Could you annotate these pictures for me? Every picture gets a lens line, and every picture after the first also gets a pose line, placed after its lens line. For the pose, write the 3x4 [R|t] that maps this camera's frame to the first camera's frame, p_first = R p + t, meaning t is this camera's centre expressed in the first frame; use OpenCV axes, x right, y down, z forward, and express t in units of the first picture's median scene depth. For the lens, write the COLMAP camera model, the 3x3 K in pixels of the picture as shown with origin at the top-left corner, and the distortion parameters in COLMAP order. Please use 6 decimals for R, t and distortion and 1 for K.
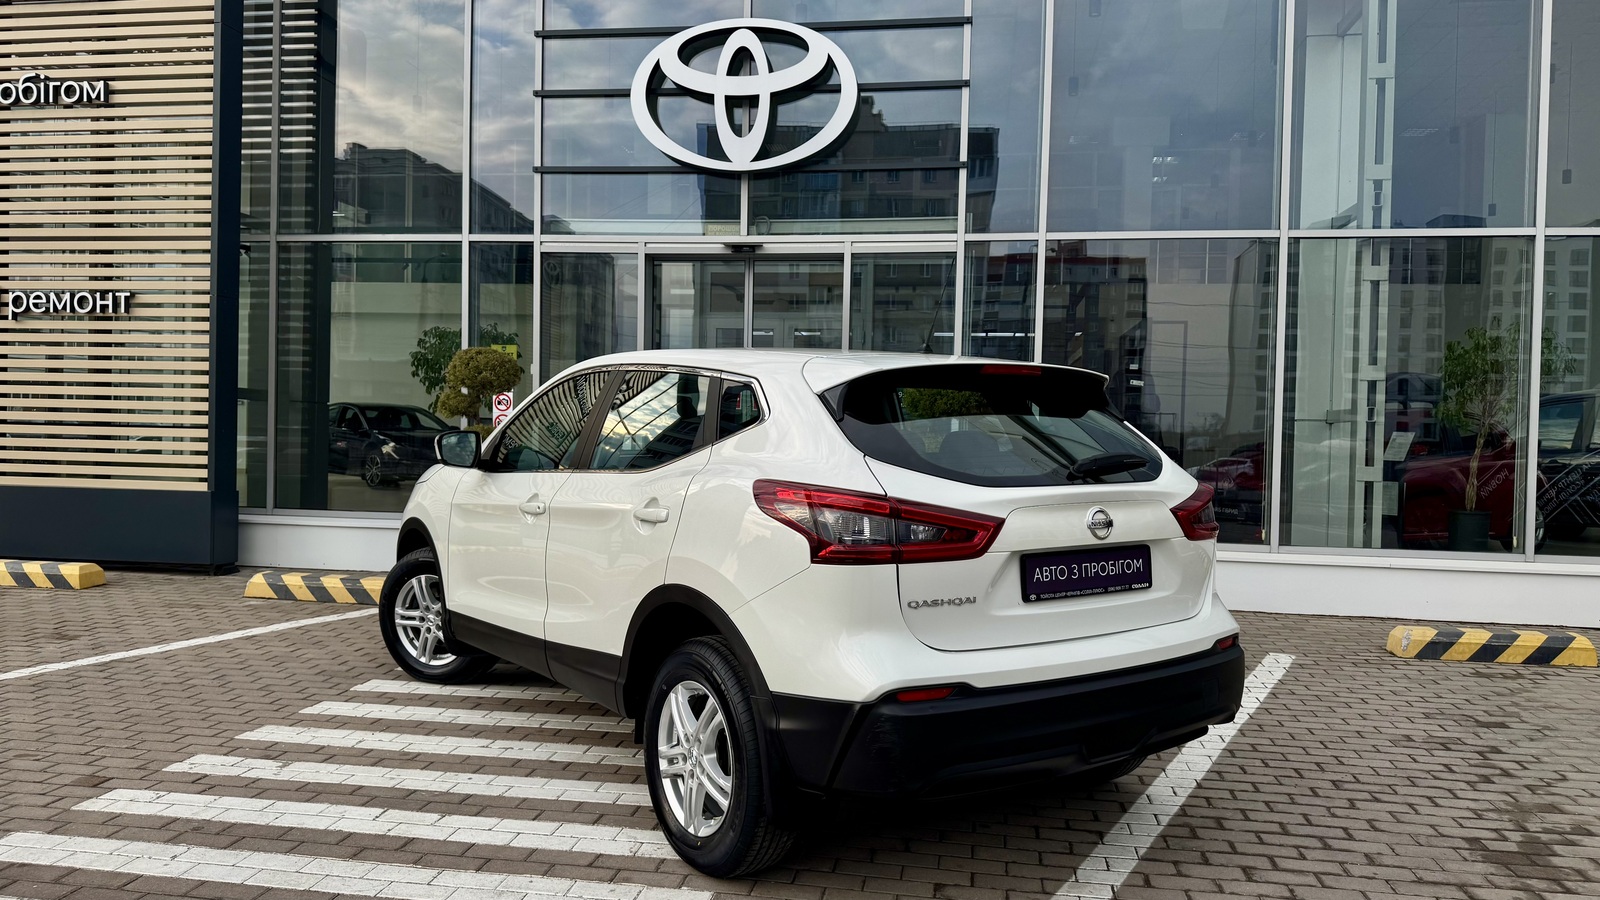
lens RADIAL K [[1133.3, 0, 796.3], [0, 1133.3, 444.1], [0, 0, 1]] dist [0.010079, -0.011634]
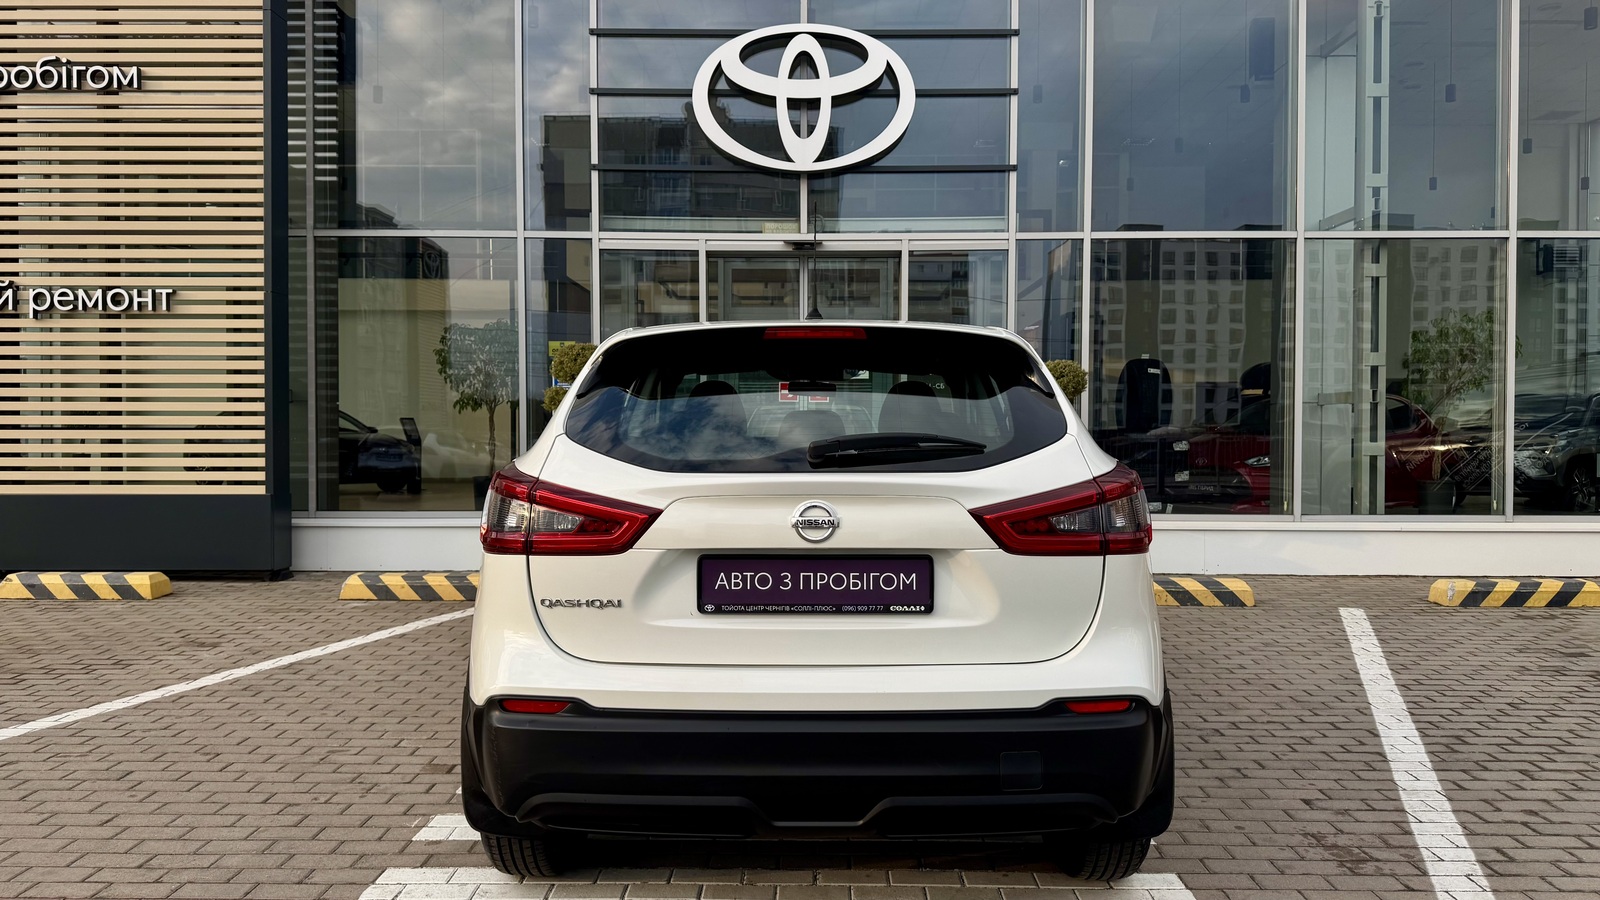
lens RADIAL K [[1134.0, 0, 801.1], [0, 1134.0, 444.8], [0, 0, 1]] dist [0.002934, -0.004038]
pose [[0.988543, -0.021770, 0.149361, -0.214192], [0.021318, 0.999762, 0.004624, 0.004589], [-0.149426, -0.001387, 0.988772, -0.024630]]
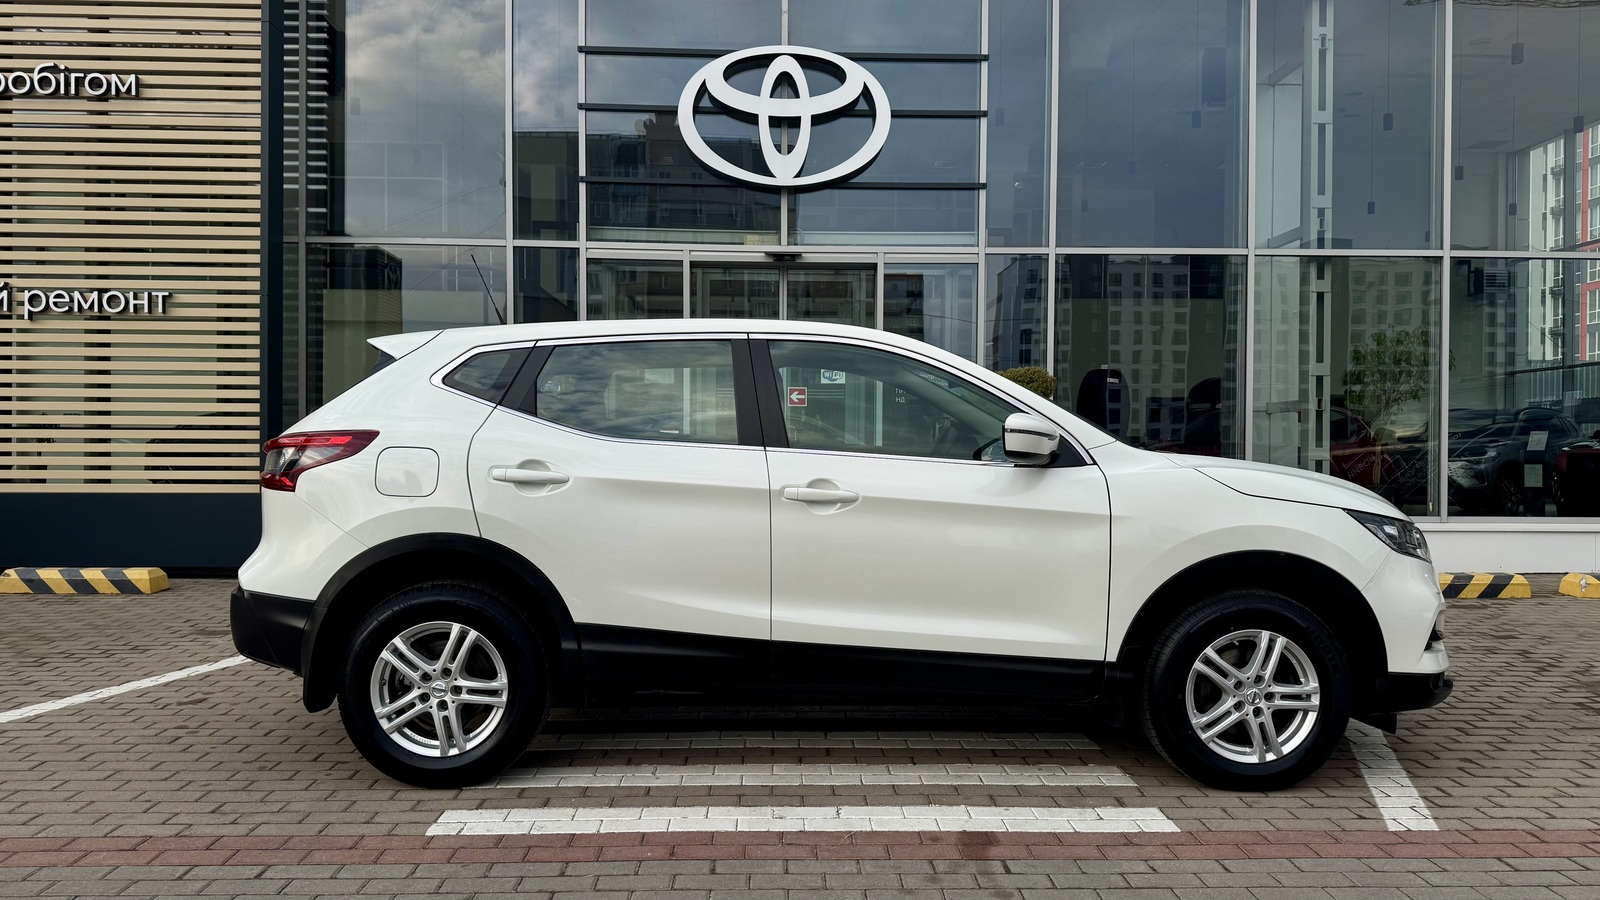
lens RADIAL K [[1130.1, 0, 800.0], [0, 1130.1, 450.0], [0, 0, 1]] dist [0.012978, -0.013299]
pose [[0.981383, -0.016446, 0.191355, -0.248358], [0.017932, 0.999821, -0.006038, 0.018606], [-0.191221, 0.009356, 0.981502, -0.062077]]
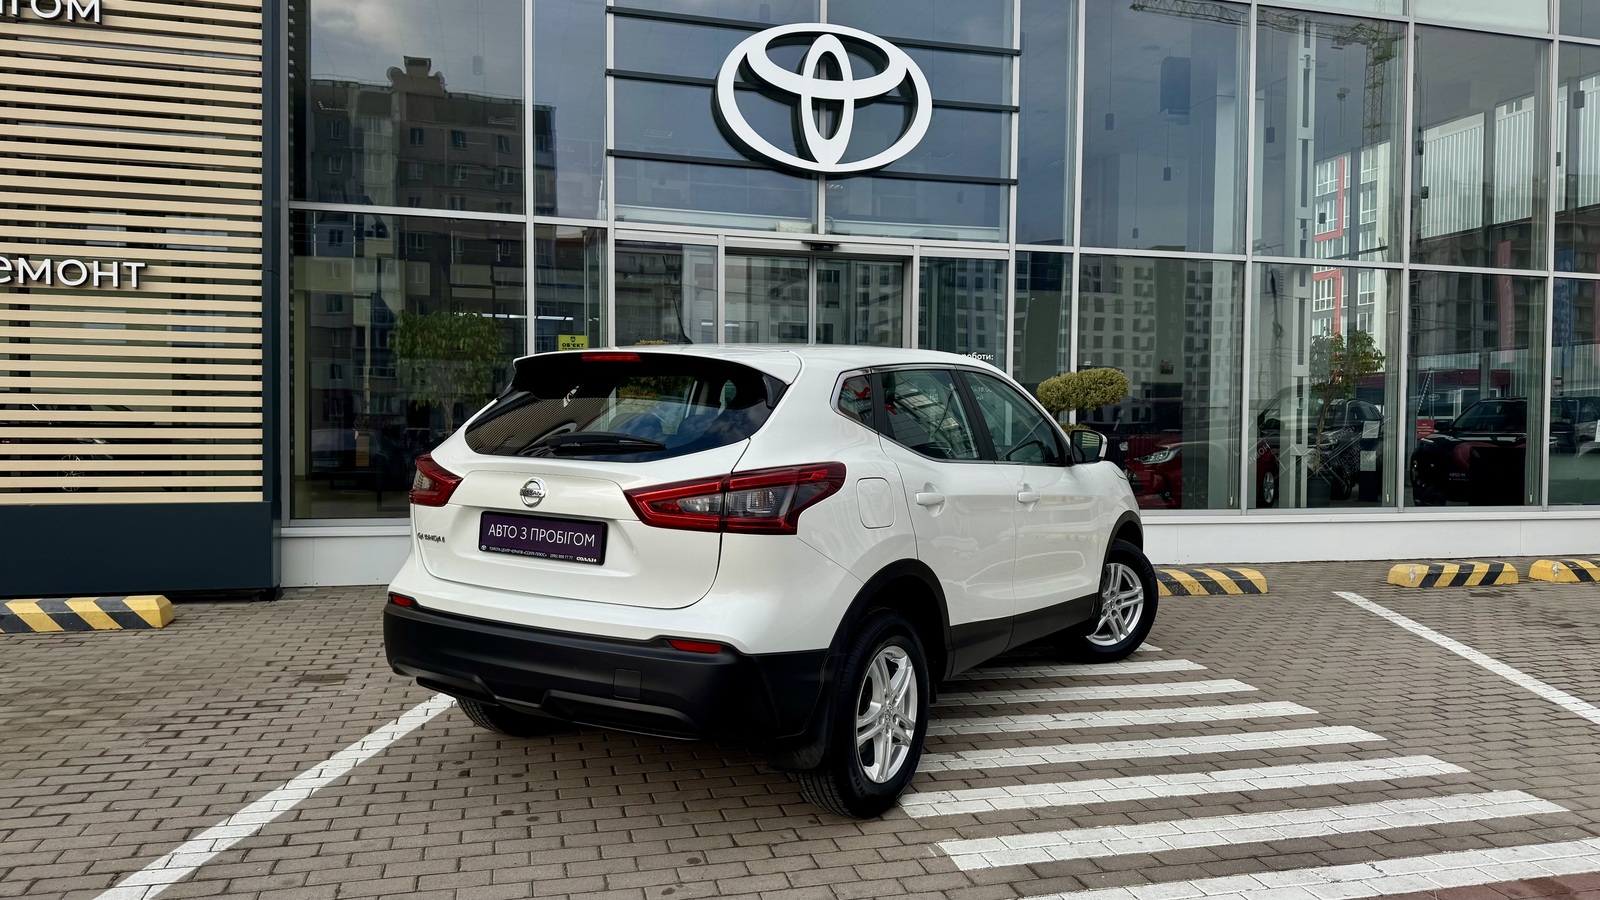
lens RADIAL K [[1129.2, 0, 797.8], [0, 1129.2, 443.4], [0, 0, 1]] dist [0.017067, -0.018651]
pose [[0.913346, -0.020577, 0.406664, -0.504676], [0.015137, 0.999748, 0.016589, -0.010382], [-0.406903, -0.008996, 0.913427, 0.064986]]
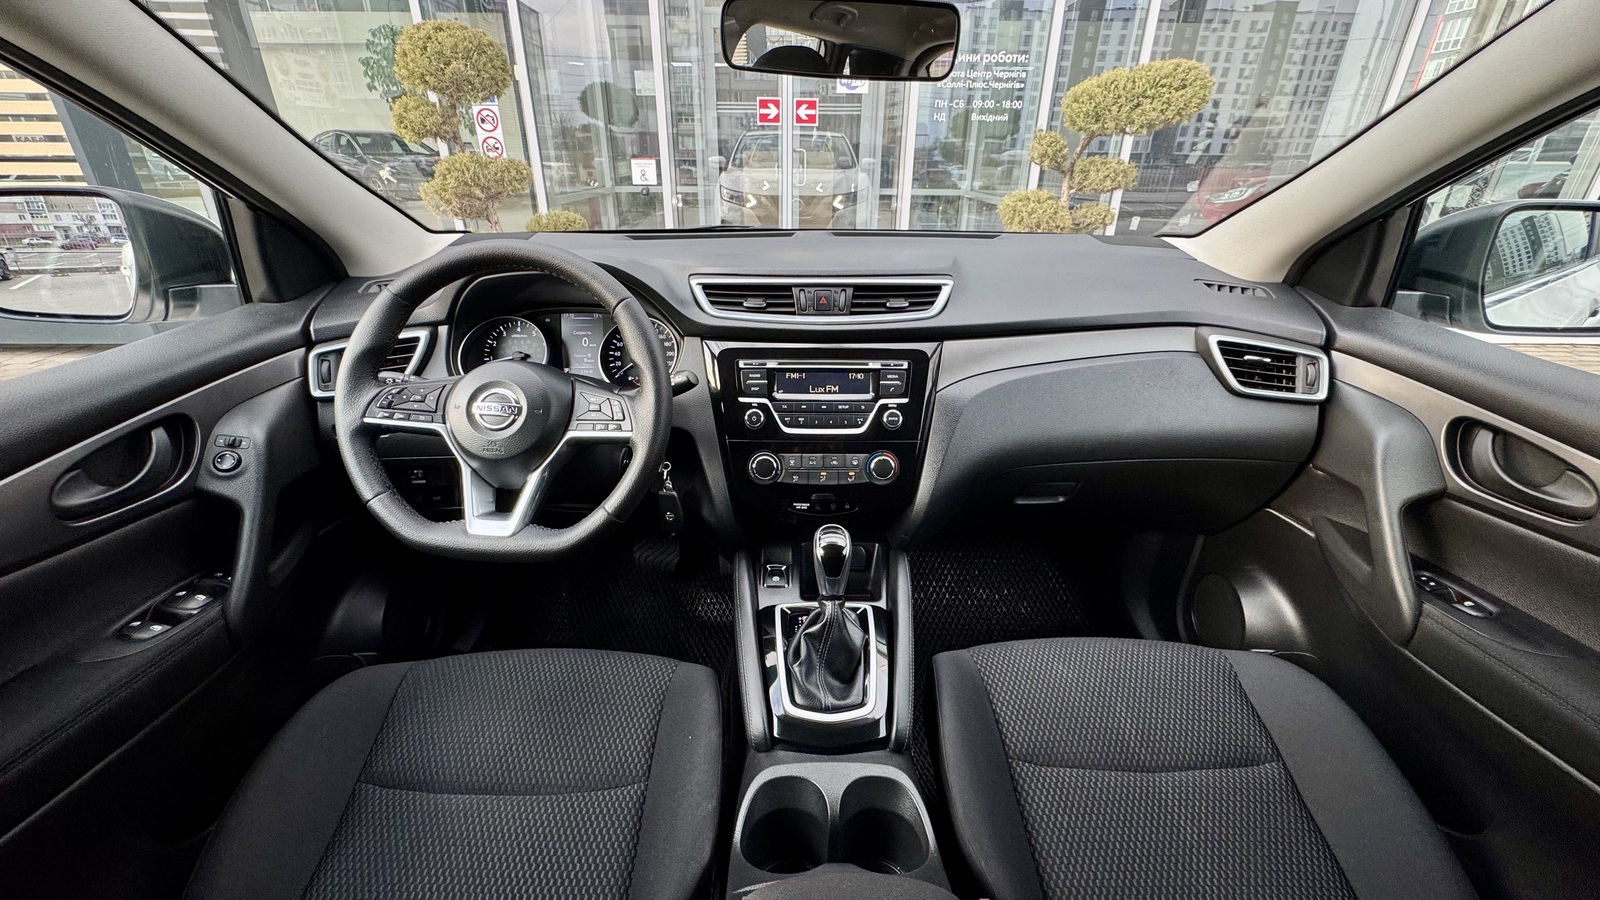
lens RADIAL K [[644.9, 0, 800.0], [0, 644.9, 450.0], [0, 0, 1]] dist [-0.001712, -0.000208]
pose [[0.985624, -0.085325, 0.145825, -0.136013], [0.017203, 0.909302, 0.415781, -0.011259], [-0.168075, -0.407295, 0.897698, 0.485013]]
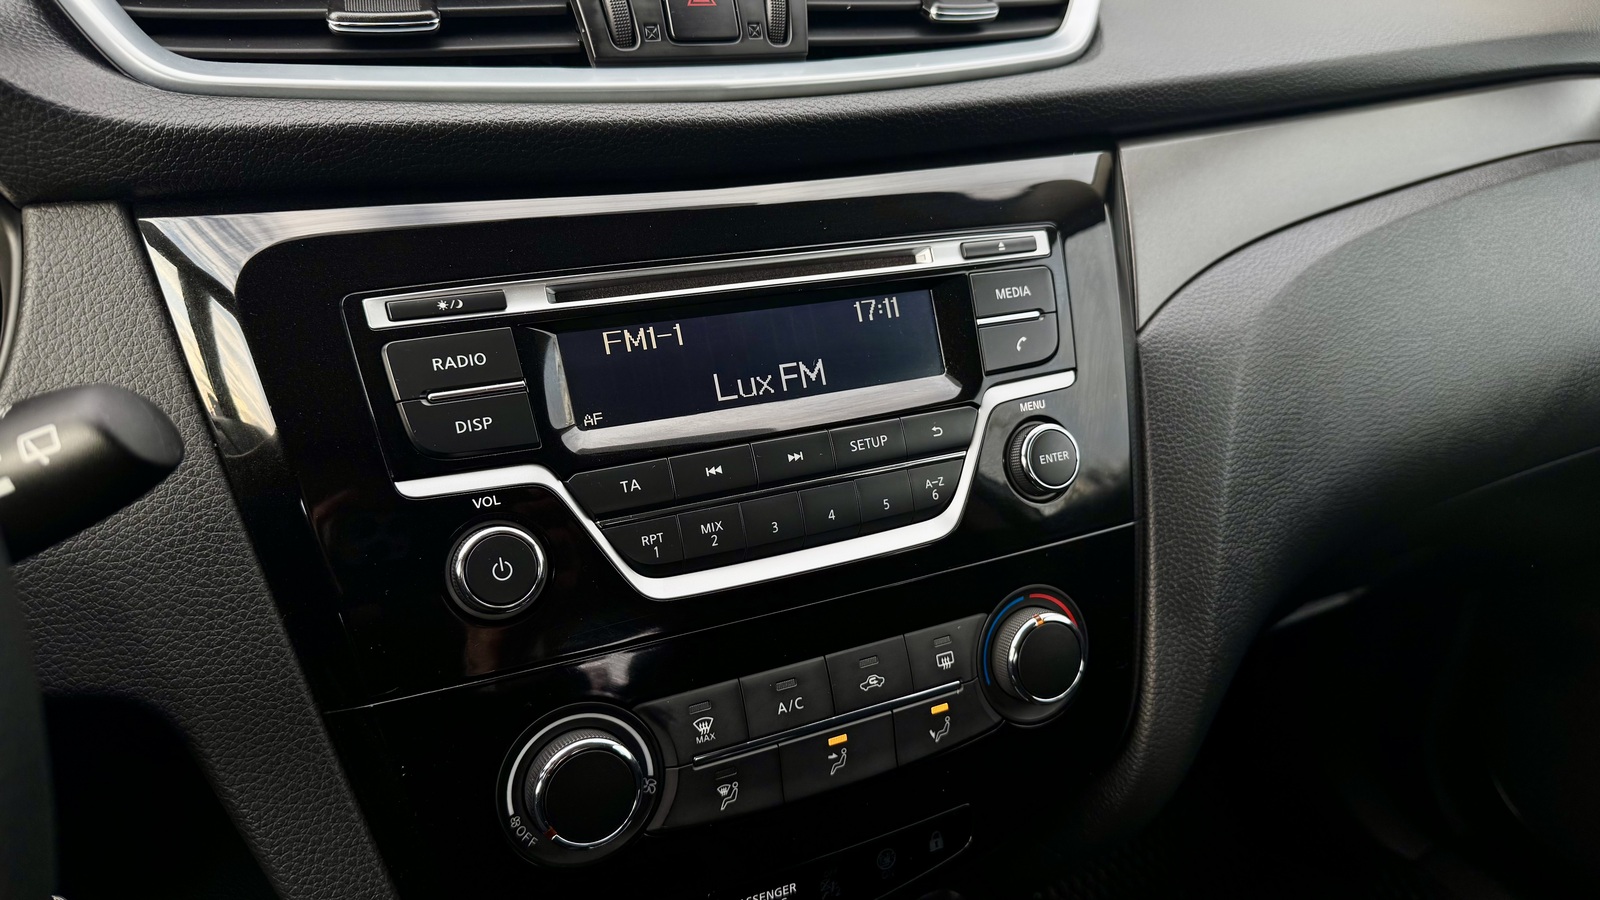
lens RADIAL K [[1155.4, 0, 800.0], [0, 1155.4, 450.0], [0, 0, 1]] dist [0.163353, -0.369202]
pose [[0.816065, -0.242112, 0.524805, -0.140185], [0.000708, 0.908447, 0.418000, 0.016067], [-0.577960, -0.340743, 0.741523, 0.577632]]
